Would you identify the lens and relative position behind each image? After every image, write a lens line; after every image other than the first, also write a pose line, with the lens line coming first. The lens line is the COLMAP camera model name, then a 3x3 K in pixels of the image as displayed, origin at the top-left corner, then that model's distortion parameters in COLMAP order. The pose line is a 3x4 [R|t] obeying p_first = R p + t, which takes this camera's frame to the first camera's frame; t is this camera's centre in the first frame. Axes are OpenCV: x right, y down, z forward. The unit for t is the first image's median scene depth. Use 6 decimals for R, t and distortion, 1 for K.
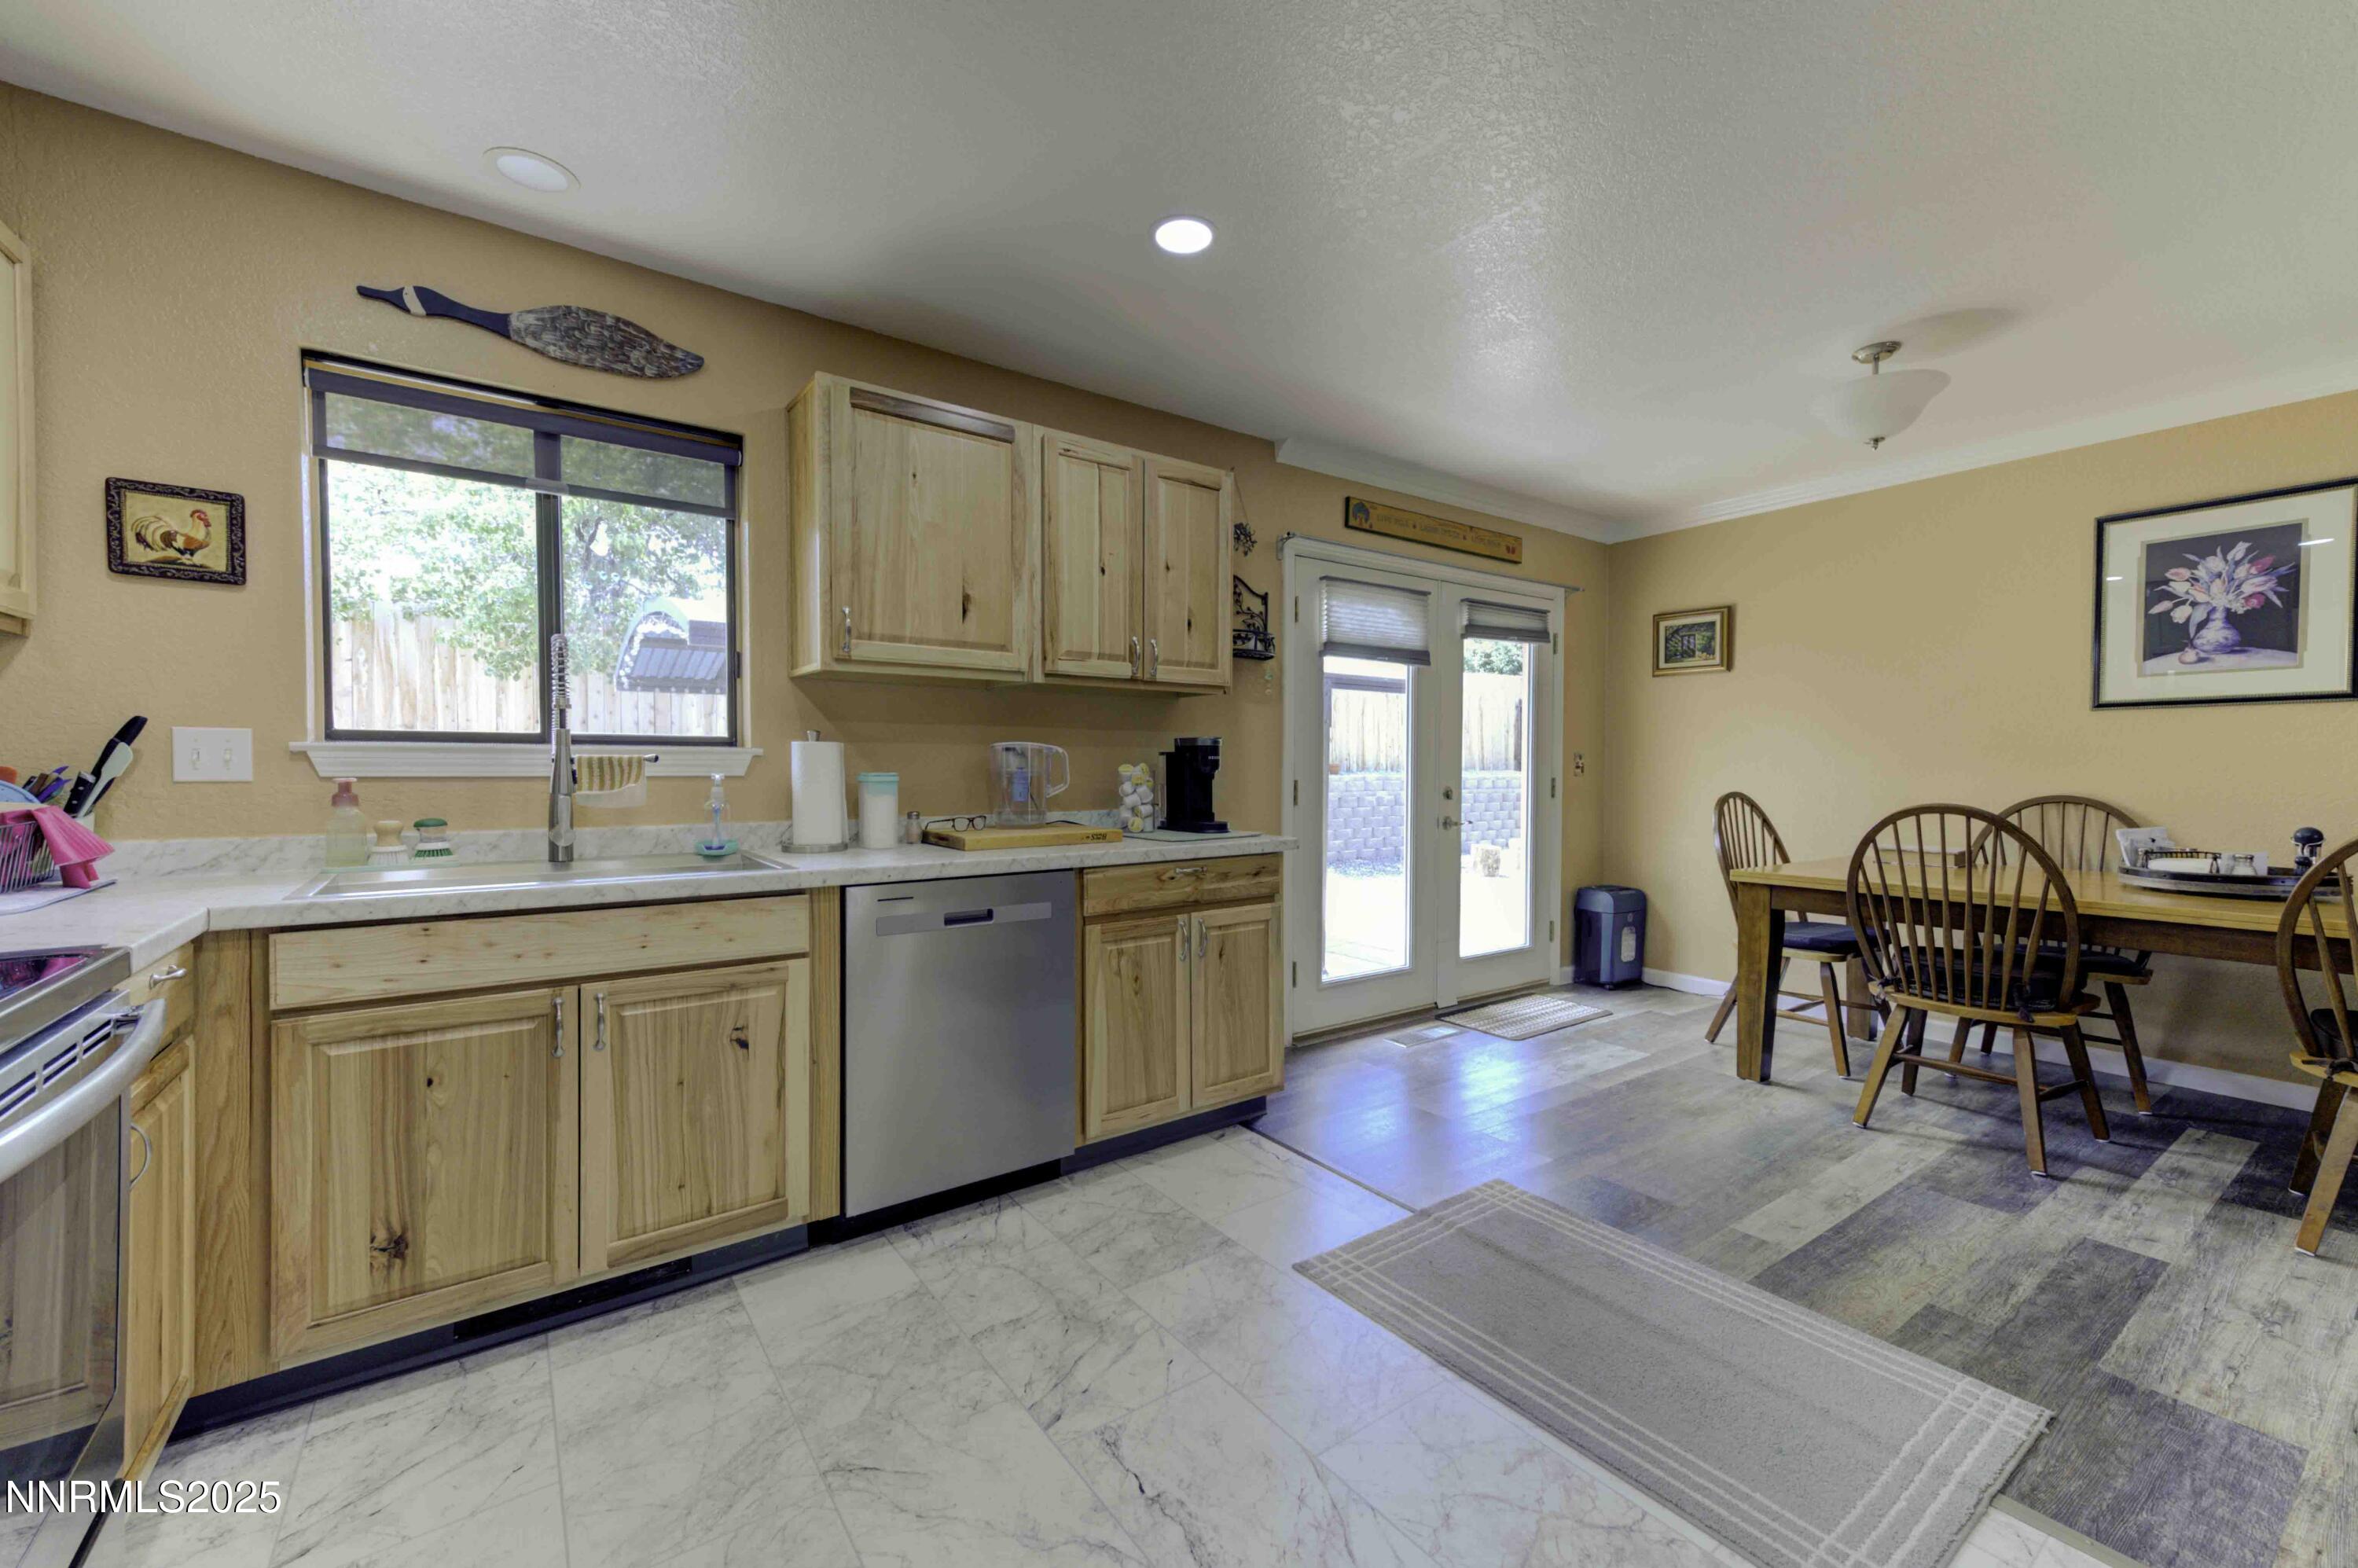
lens RADIAL K [[917.6, 0, 1183.0], [0, 917.6, 789.0], [0, 0, 1]] dist [0.025908, -0.000556]
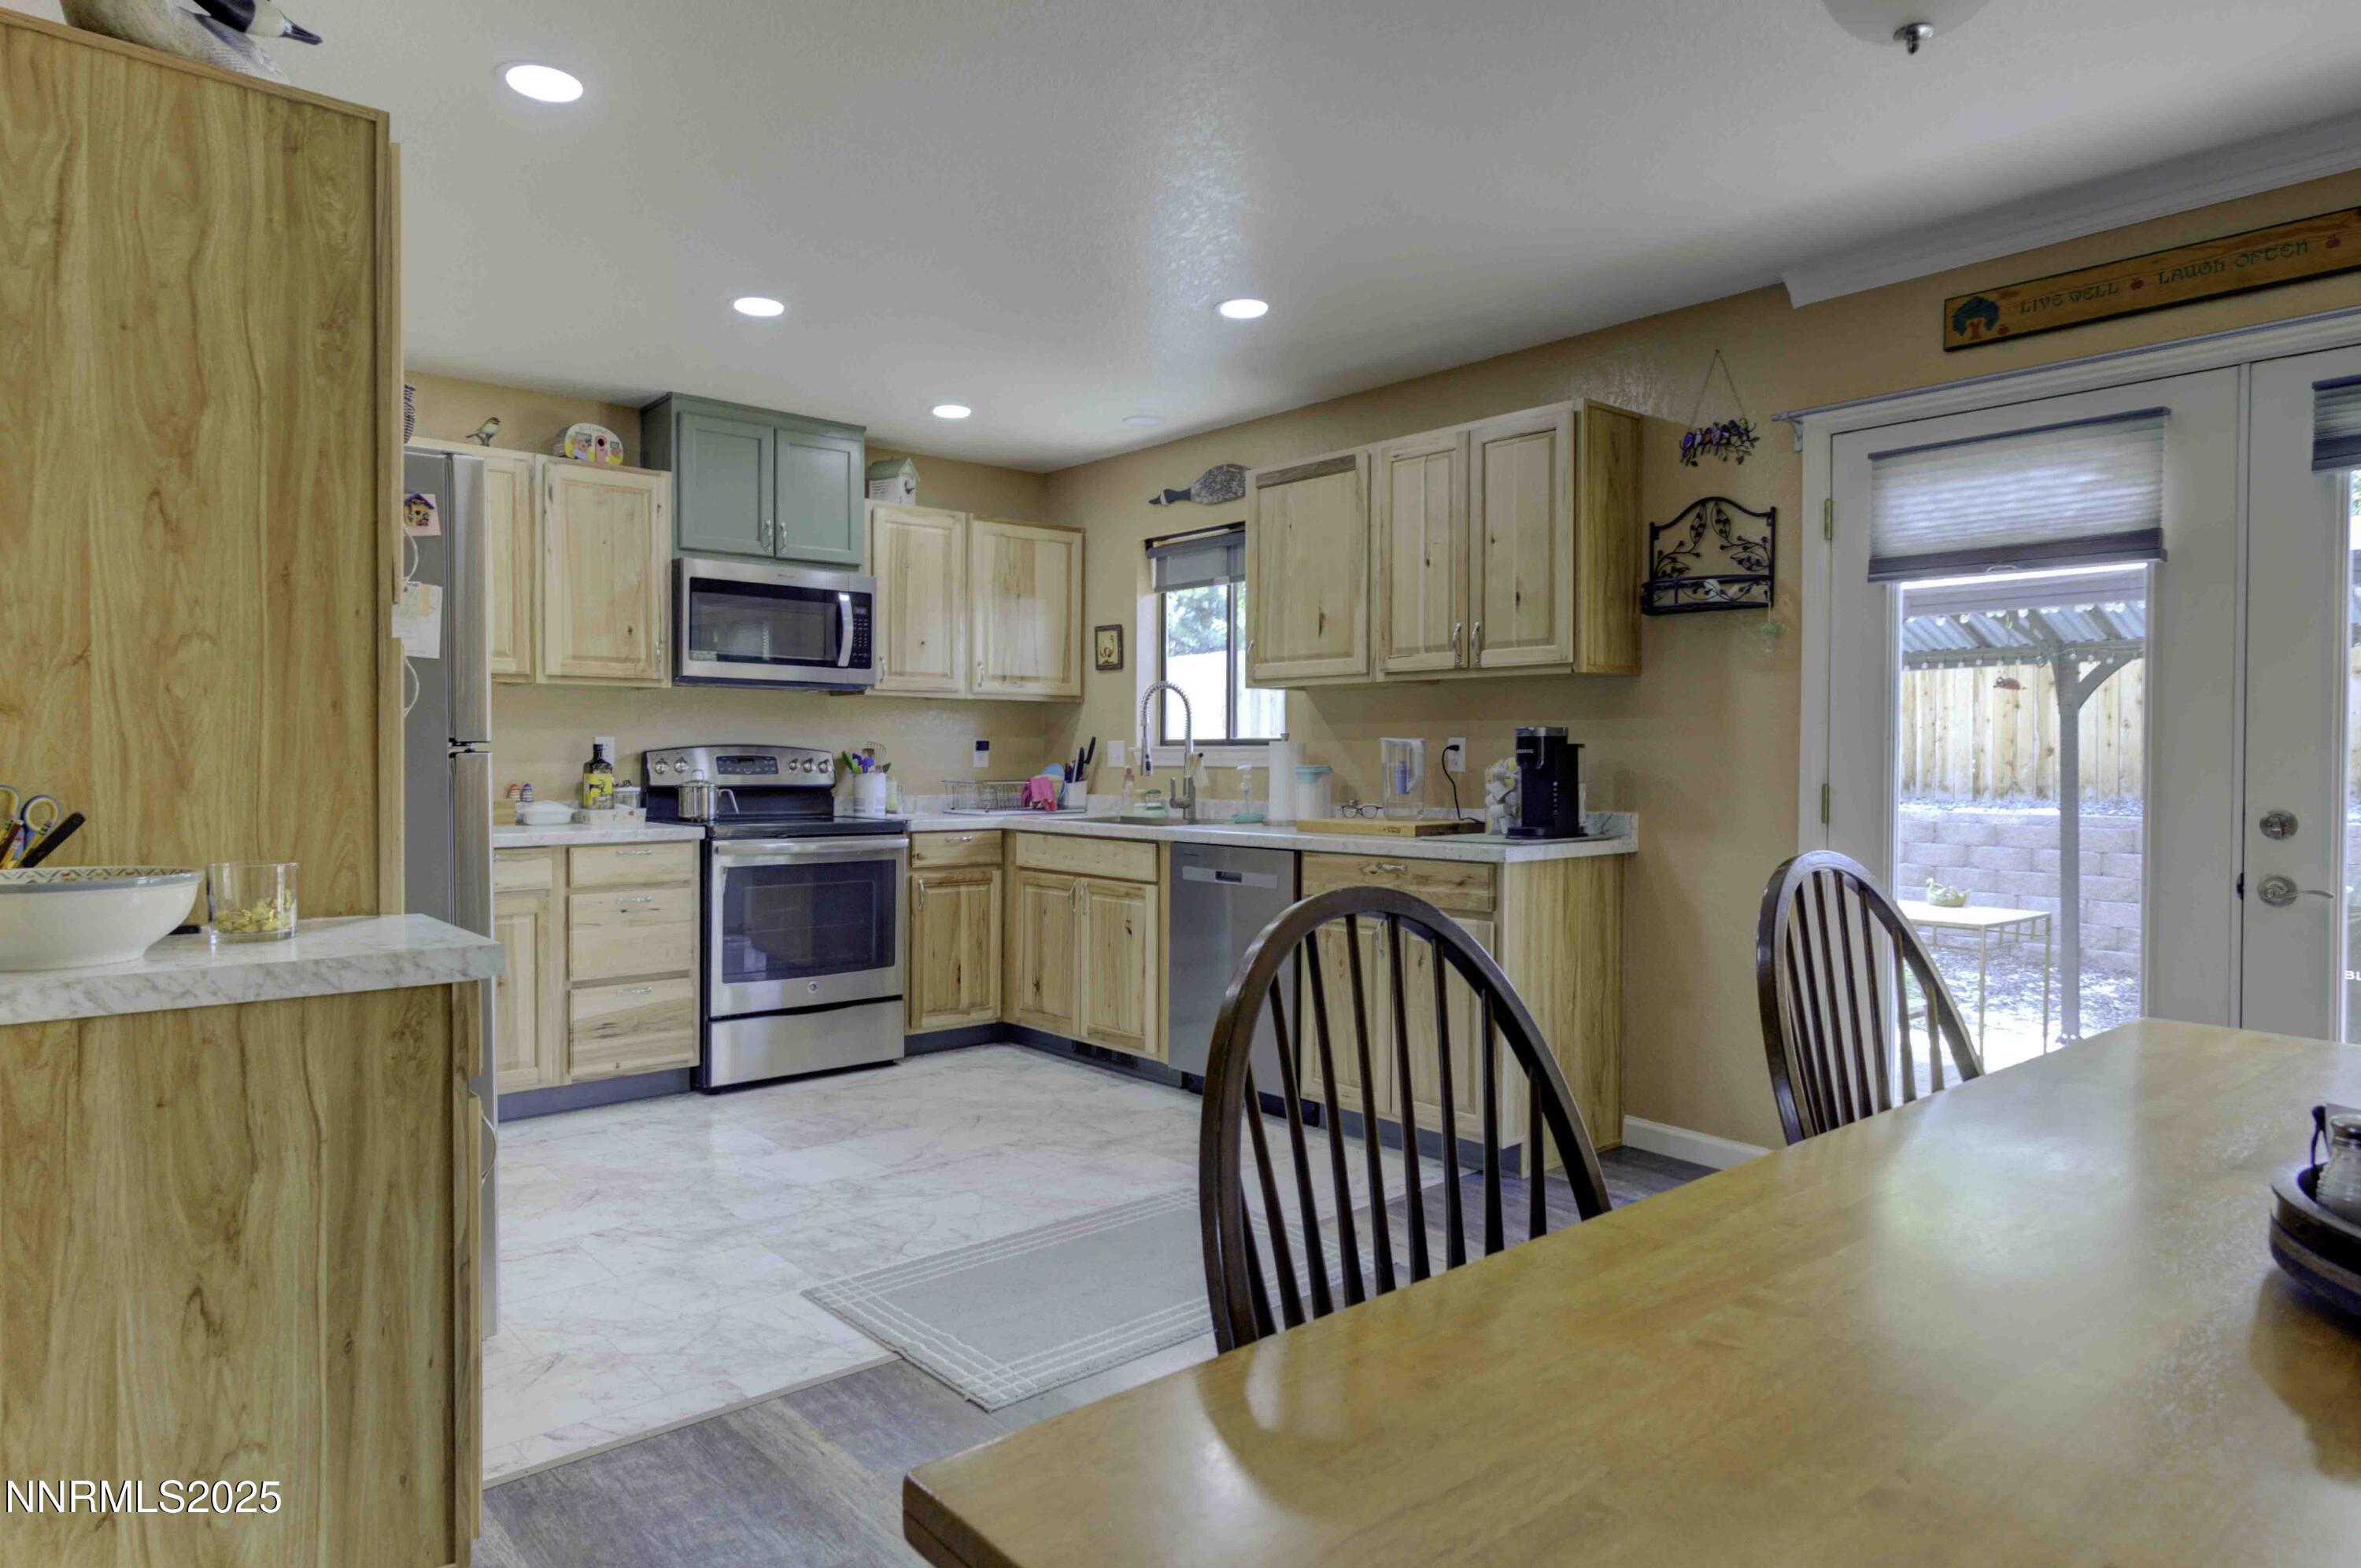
lens RADIAL K [[1430.3, 0, 1220.4], [0, 1430.3, 784.8], [0, 0, 1]] dist [0.008600, -0.001289]
pose [[0.104746, 0.019224, -0.994313, 1.528566], [-0.027453, 0.999488, 0.016432, -0.019746], [0.994120, 0.025576, 0.105220, 0.670676]]
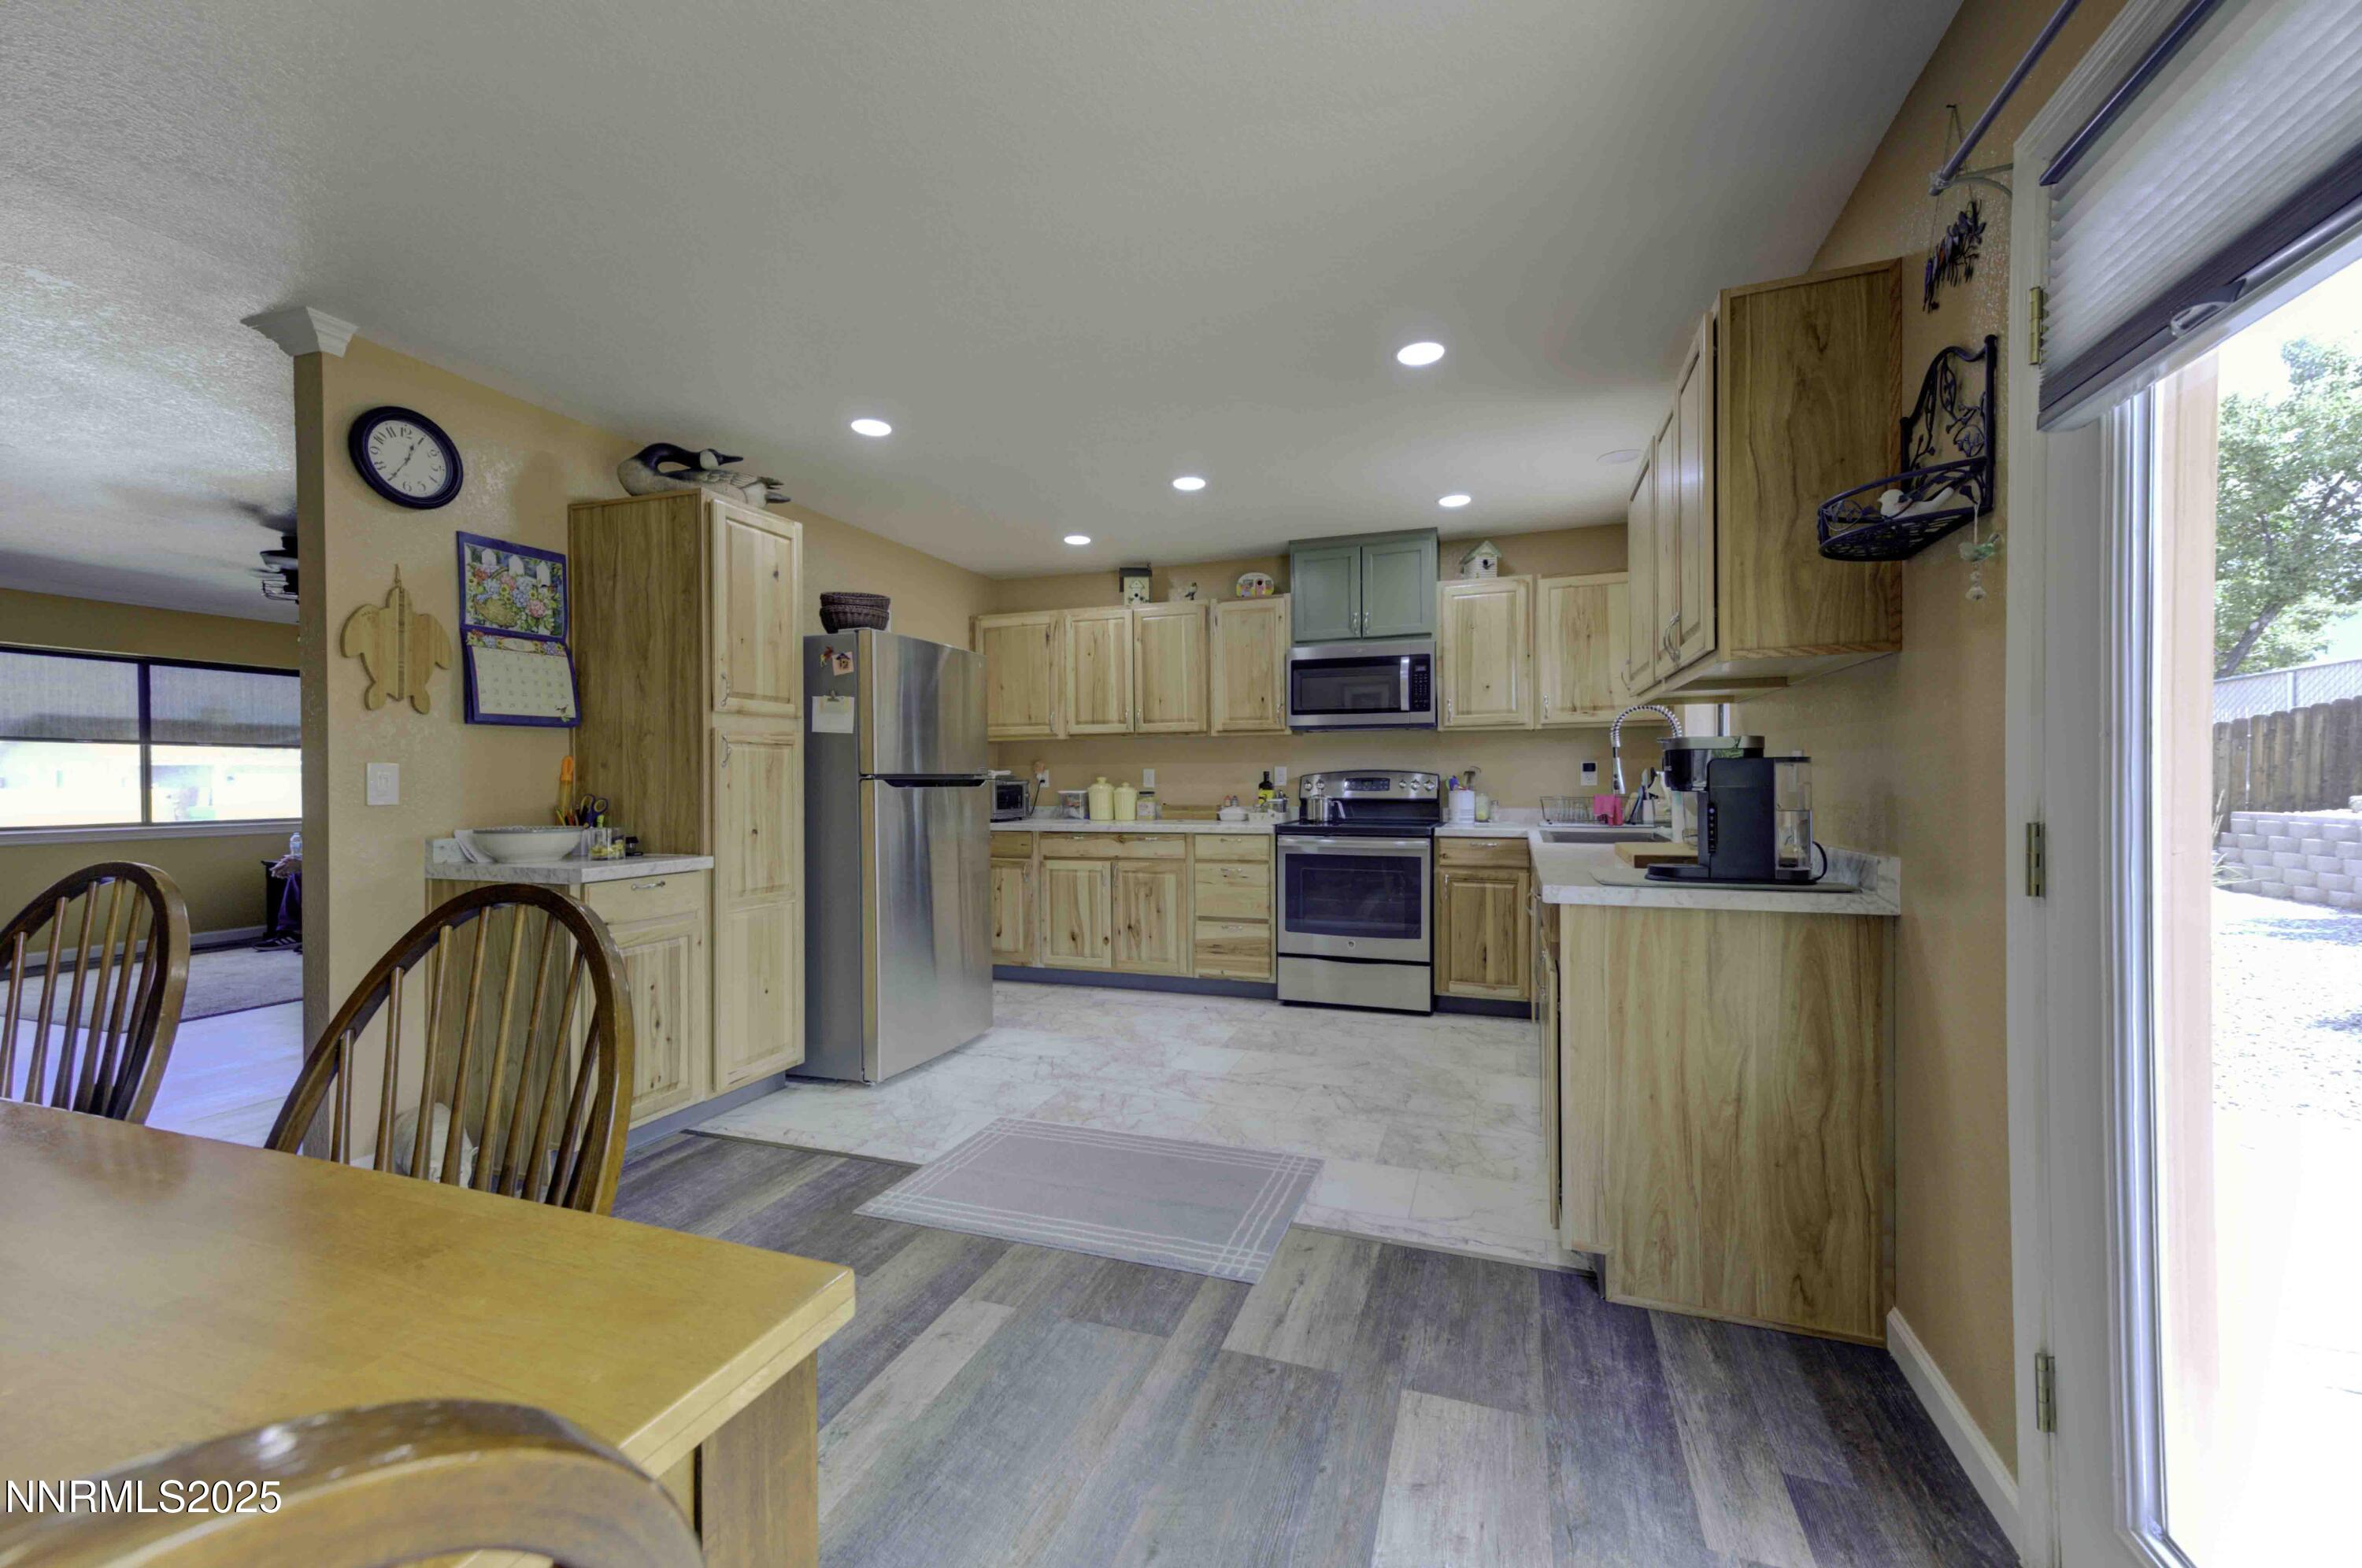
lens RADIAL K [[979.0, 0, 1187.1], [0, 979.0, 781.1], [0, 0, 1]] dist [0.044906, 0.000098]
pose [[-0.810057, 0.005758, -0.586323, 0.903428], [-0.009686, 0.999684, 0.023201, -0.045973], [0.586272, 0.024473, -0.809745, 1.627727]]
